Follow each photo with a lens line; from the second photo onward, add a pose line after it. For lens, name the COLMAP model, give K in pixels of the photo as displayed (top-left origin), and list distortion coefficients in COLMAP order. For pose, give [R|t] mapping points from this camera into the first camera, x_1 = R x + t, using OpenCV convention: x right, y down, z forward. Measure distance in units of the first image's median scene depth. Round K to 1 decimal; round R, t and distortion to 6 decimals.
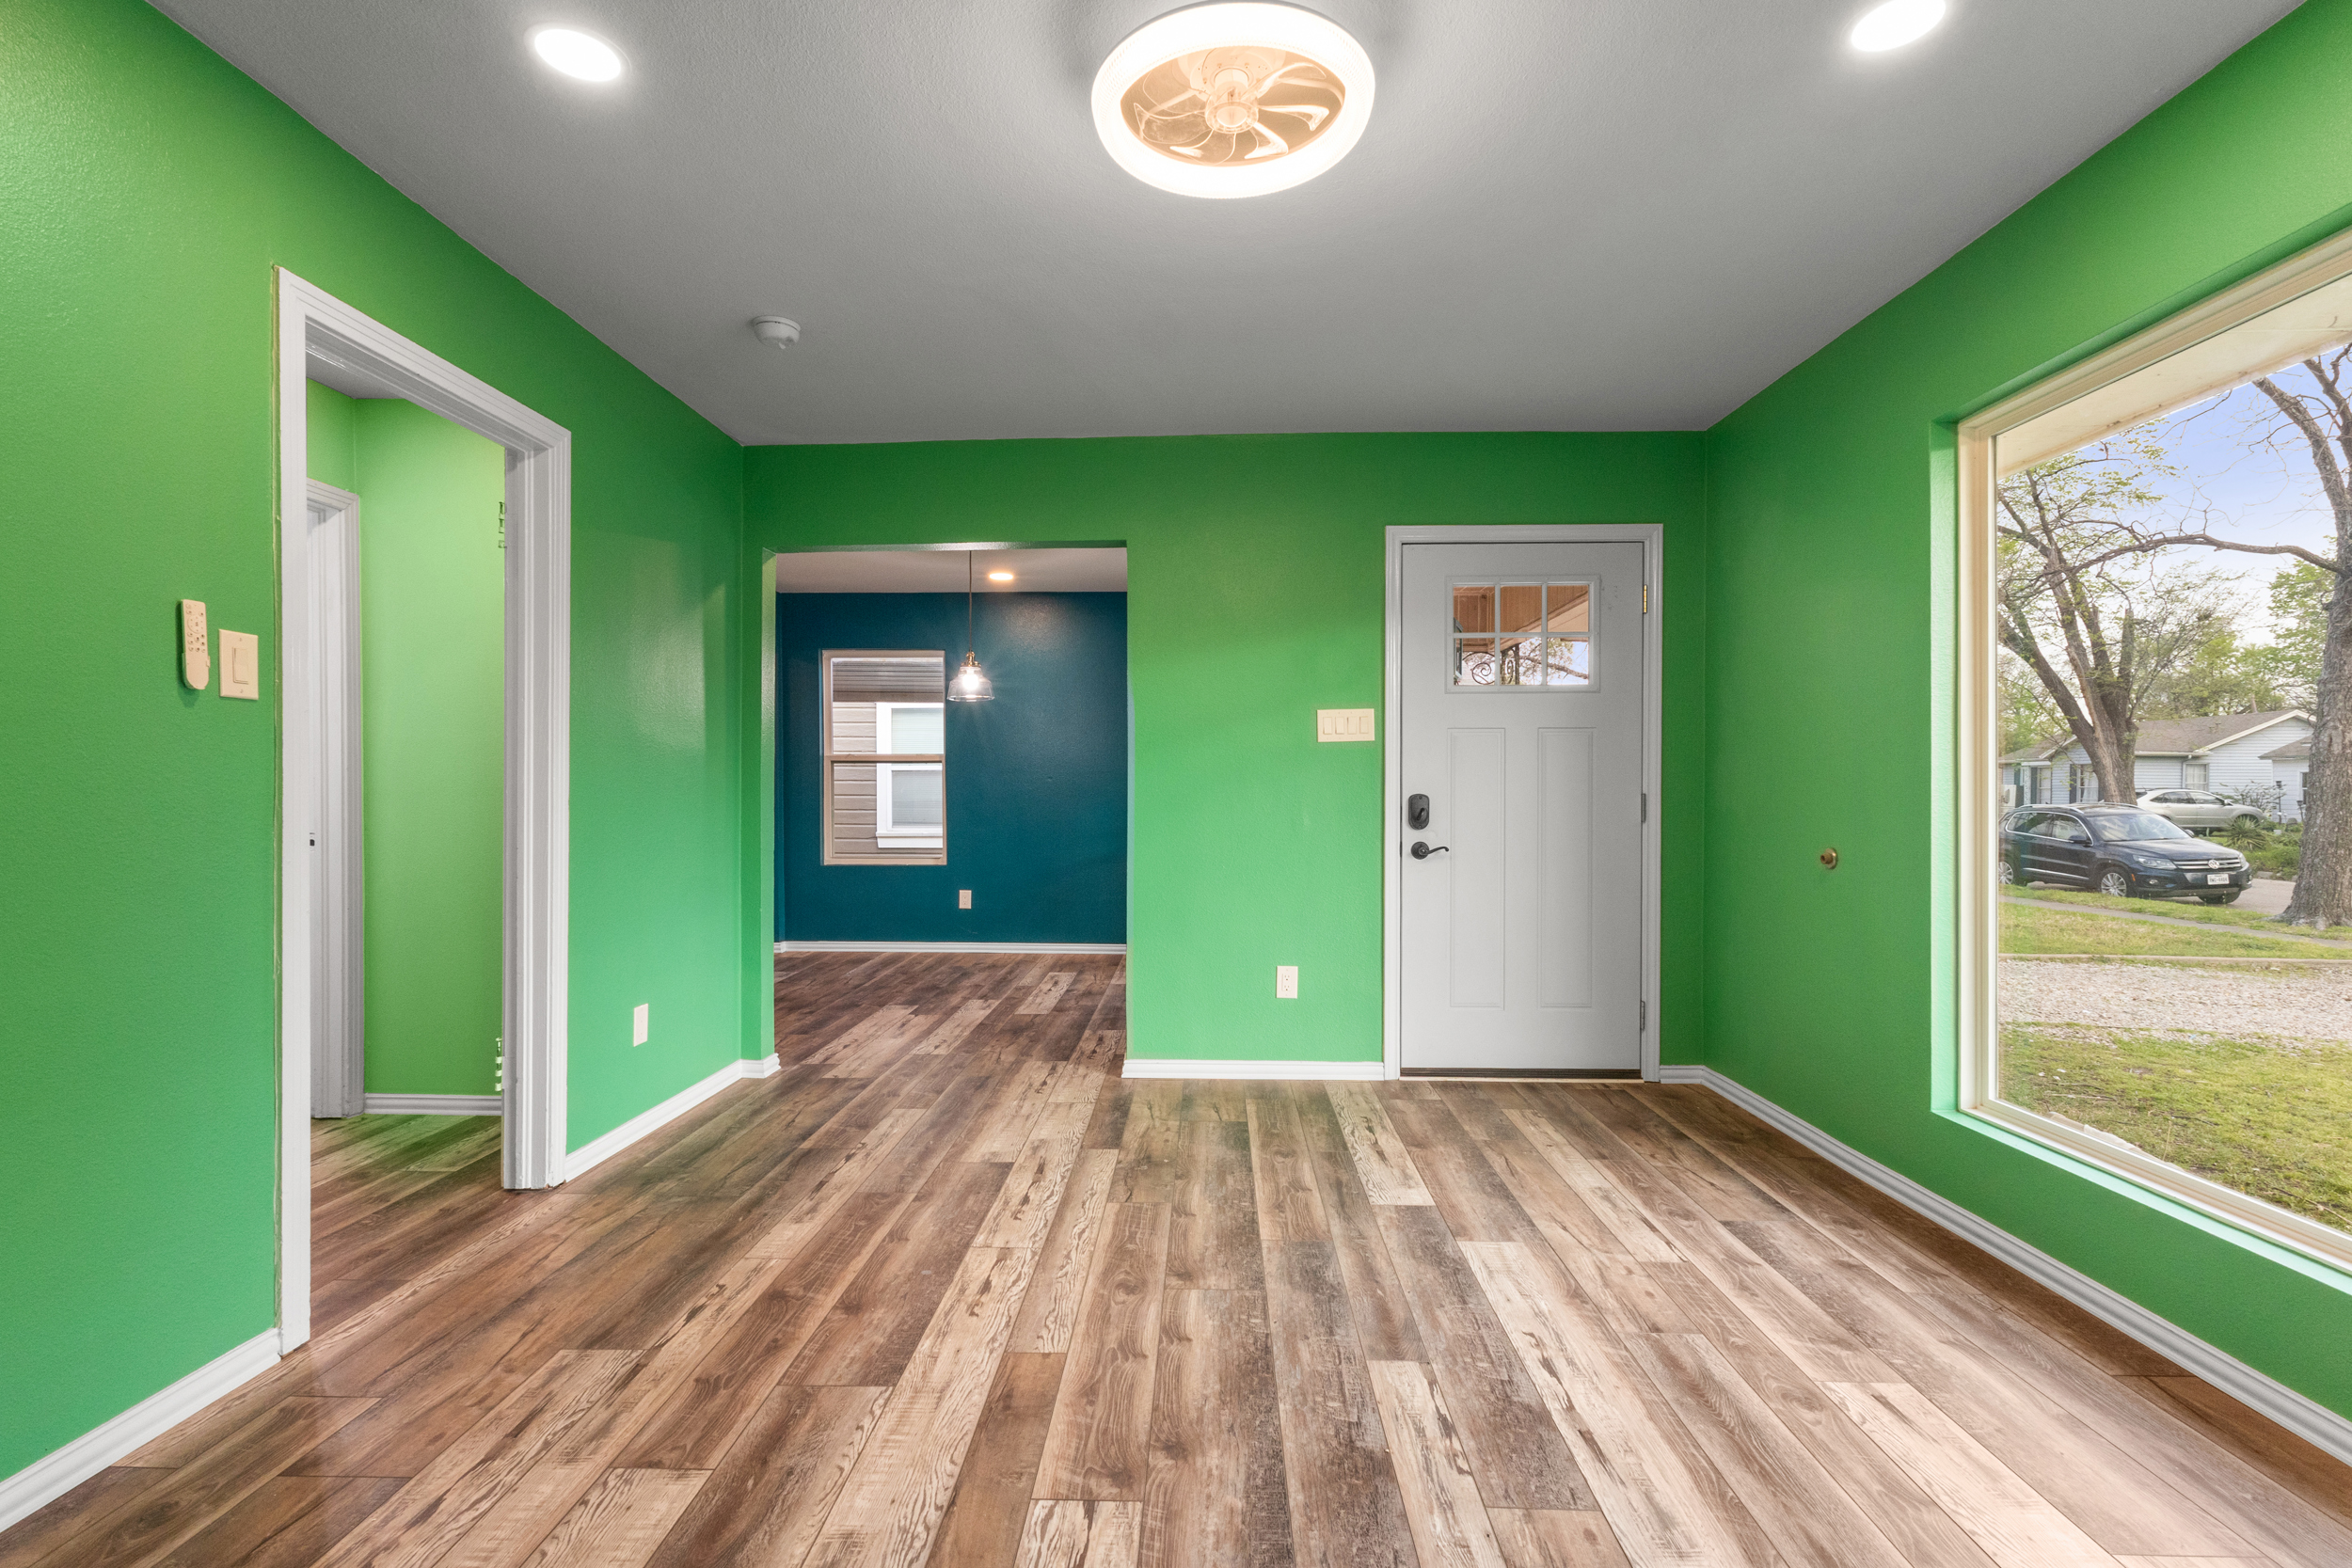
lens RADIAL K [[1074.7, 0, 1169.2], [0, 1074.7, 787.4], [0, 0, 1]] dist [-0.004448, -0.000495]
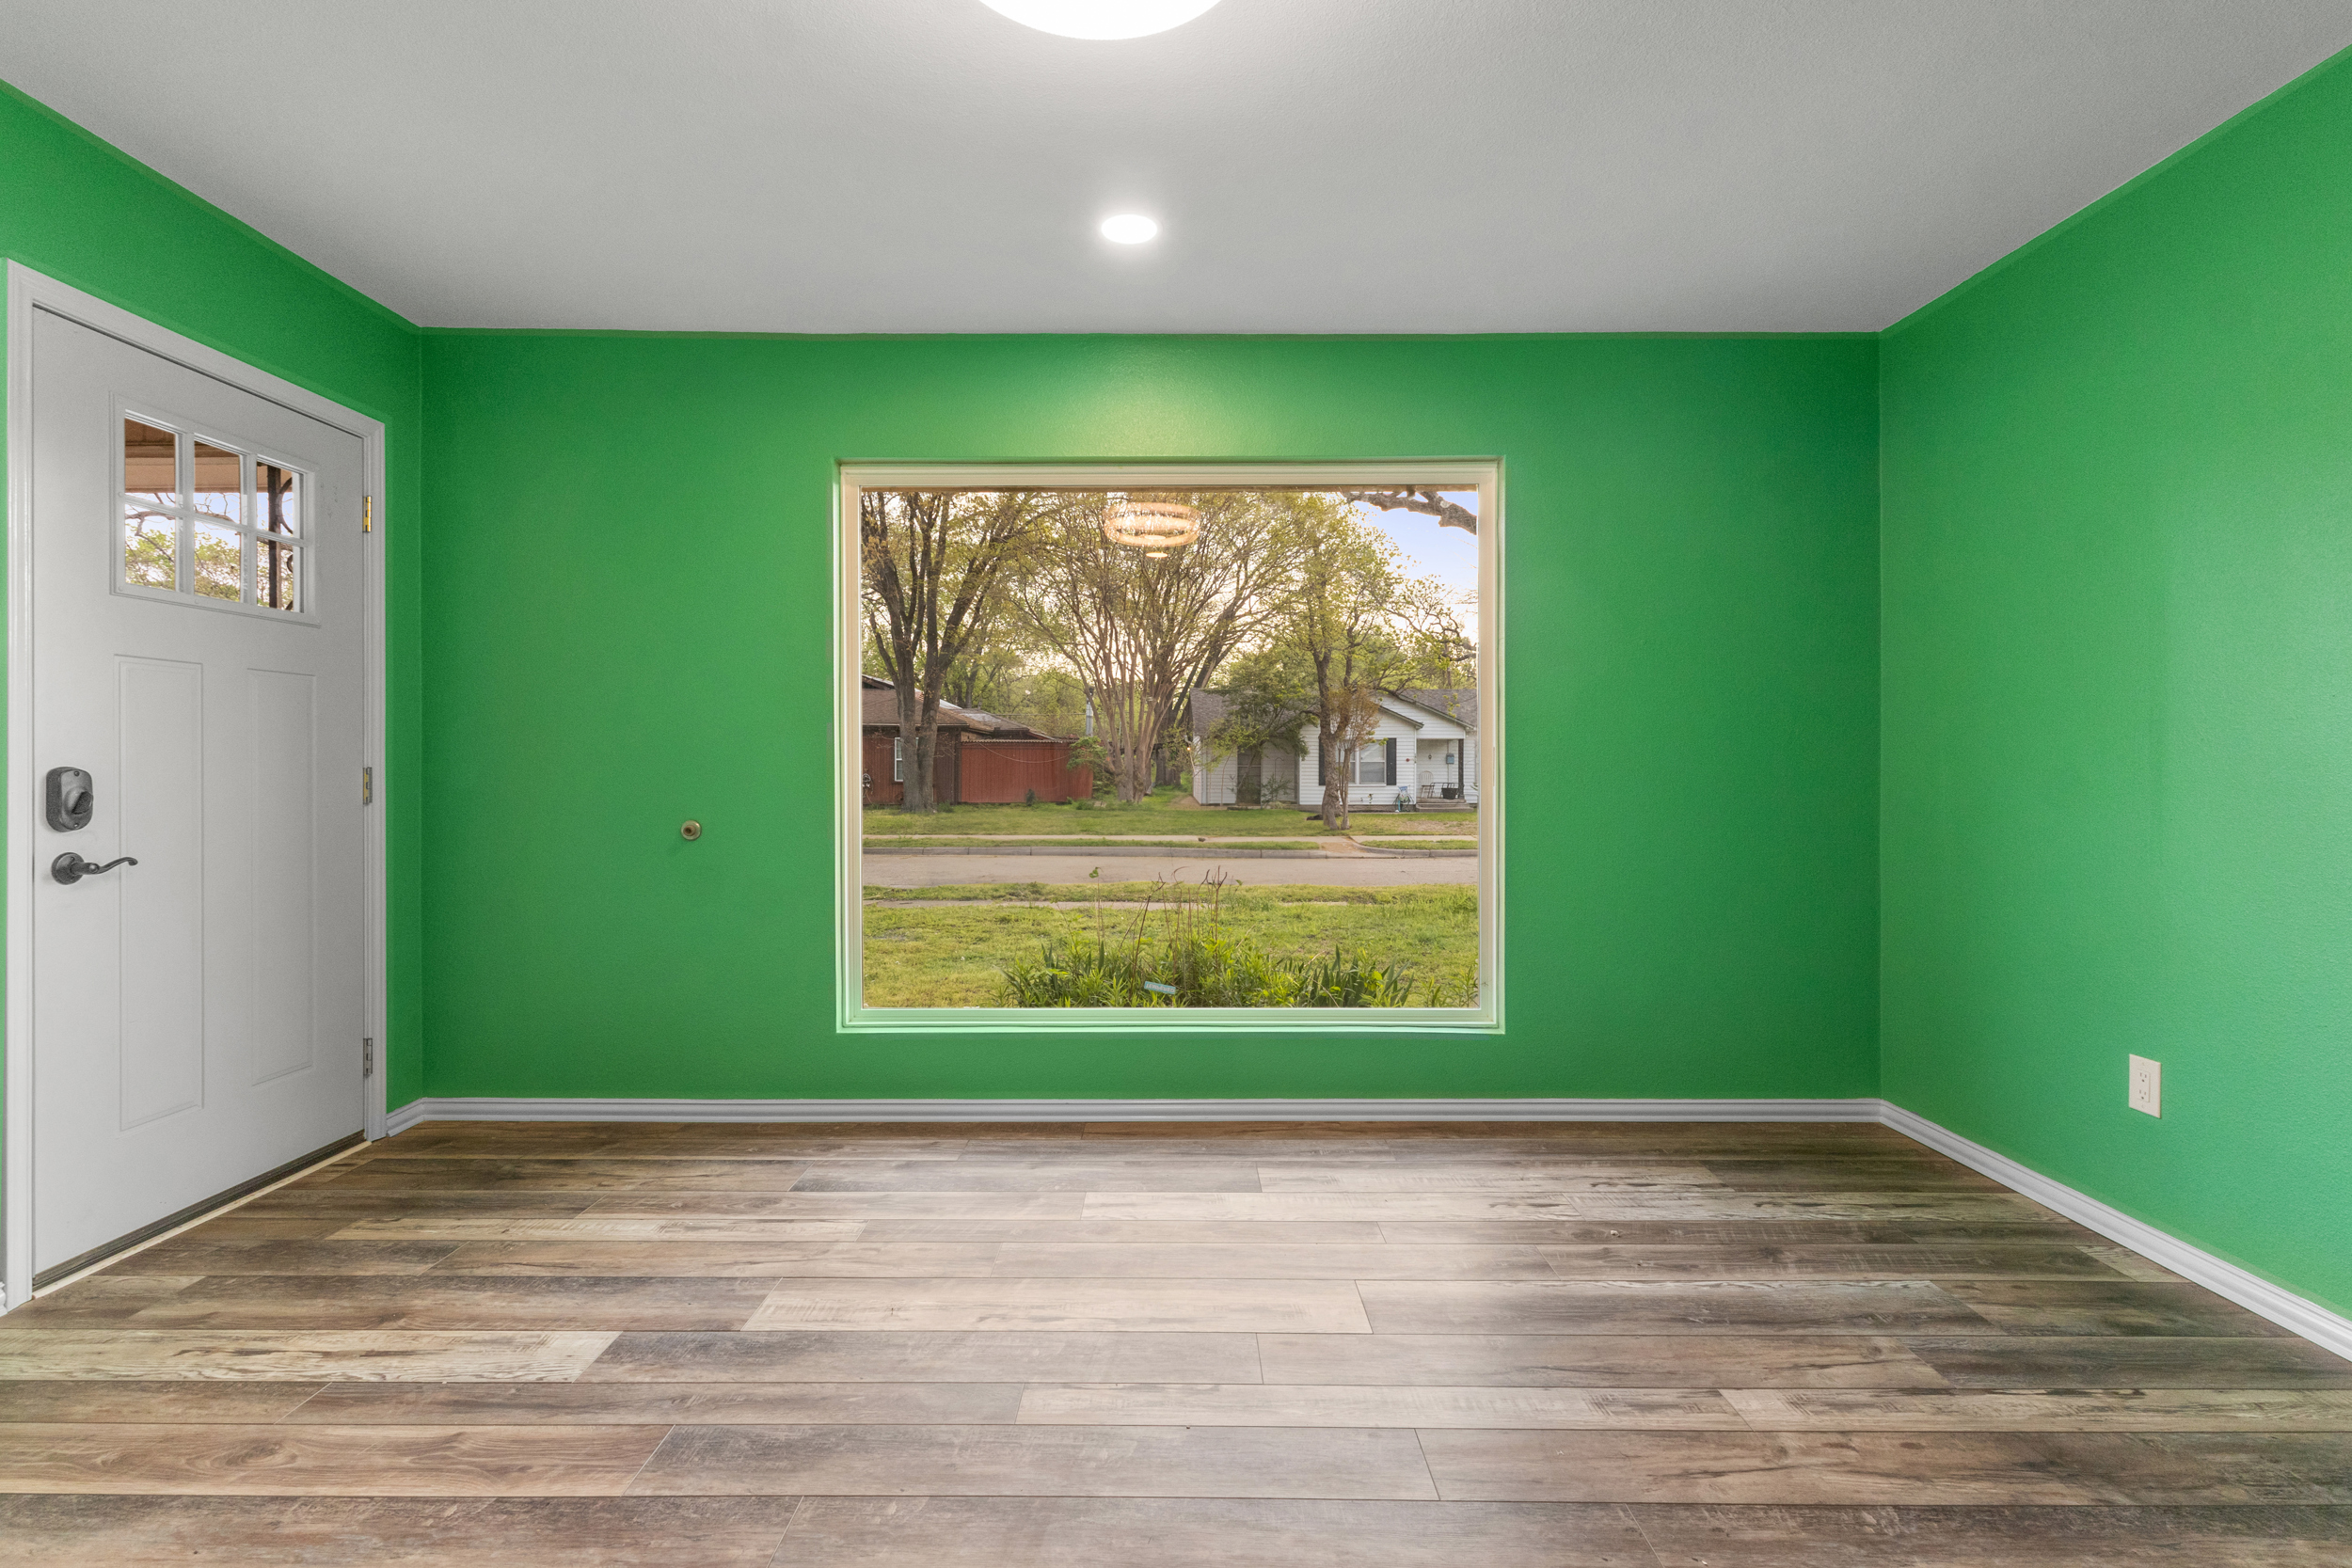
lens RADIAL K [[1074.7, 0, 1171.5], [0, 1074.7, 769.7], [0, 0, 1]] dist [-0.004448, -0.000495]
pose [[-0.035958, 0.000671, 0.999353, -0.439847], [-0.007017, 0.999975, -0.000924, 0.004840], [-0.999329, -0.007046, -0.035952, 0.583750]]
